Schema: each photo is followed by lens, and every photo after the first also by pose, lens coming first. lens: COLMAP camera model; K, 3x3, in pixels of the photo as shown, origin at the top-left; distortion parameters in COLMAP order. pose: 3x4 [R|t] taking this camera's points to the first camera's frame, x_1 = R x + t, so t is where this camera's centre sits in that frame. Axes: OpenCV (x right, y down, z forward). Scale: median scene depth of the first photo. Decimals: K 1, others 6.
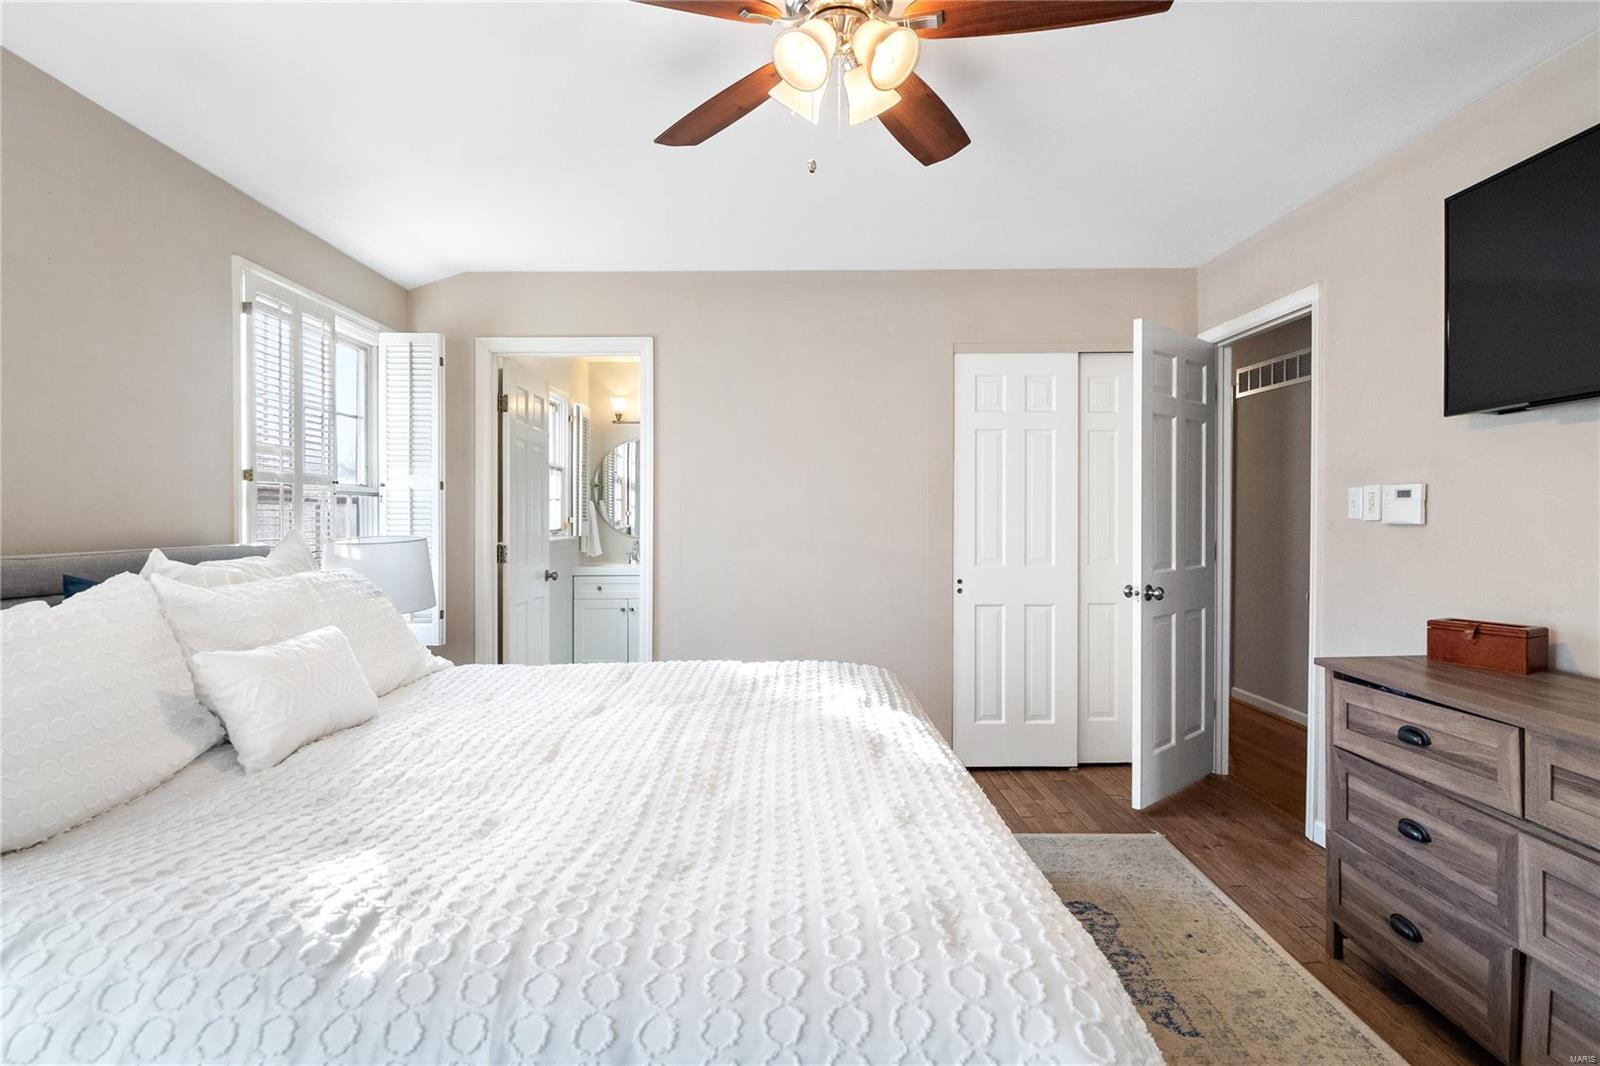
lens RADIAL K [[820.3, 0, 797.5], [0, 820.3, 525.2], [0, 0, 1]] dist [0.001635, 0.000257]
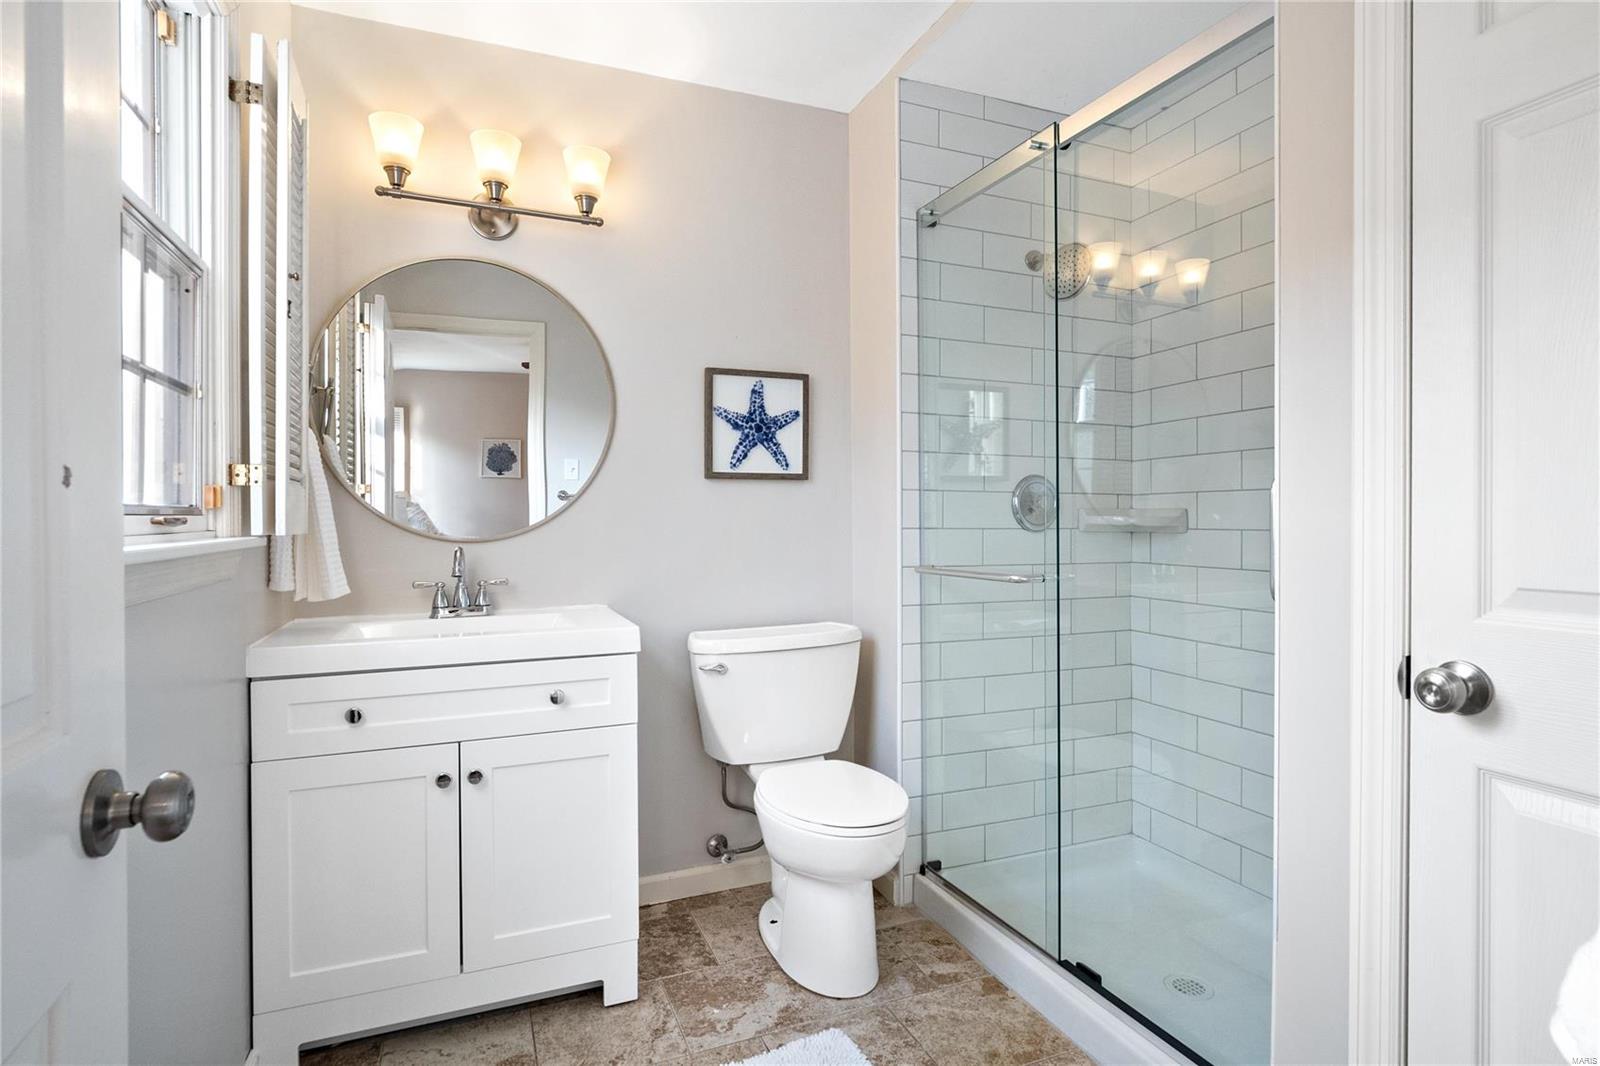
lens RADIAL K [[820.3, 0, 803.5], [0, 820.3, 528.8], [0, 0, 1]] dist [0.001635, 0.000257]
pose [[0.930662, -0.005394, 0.365841, -0.199446], [0.006540, 0.999977, -0.001894, 0.012488], [-0.365823, 0.004155, 0.930675, 0.672773]]
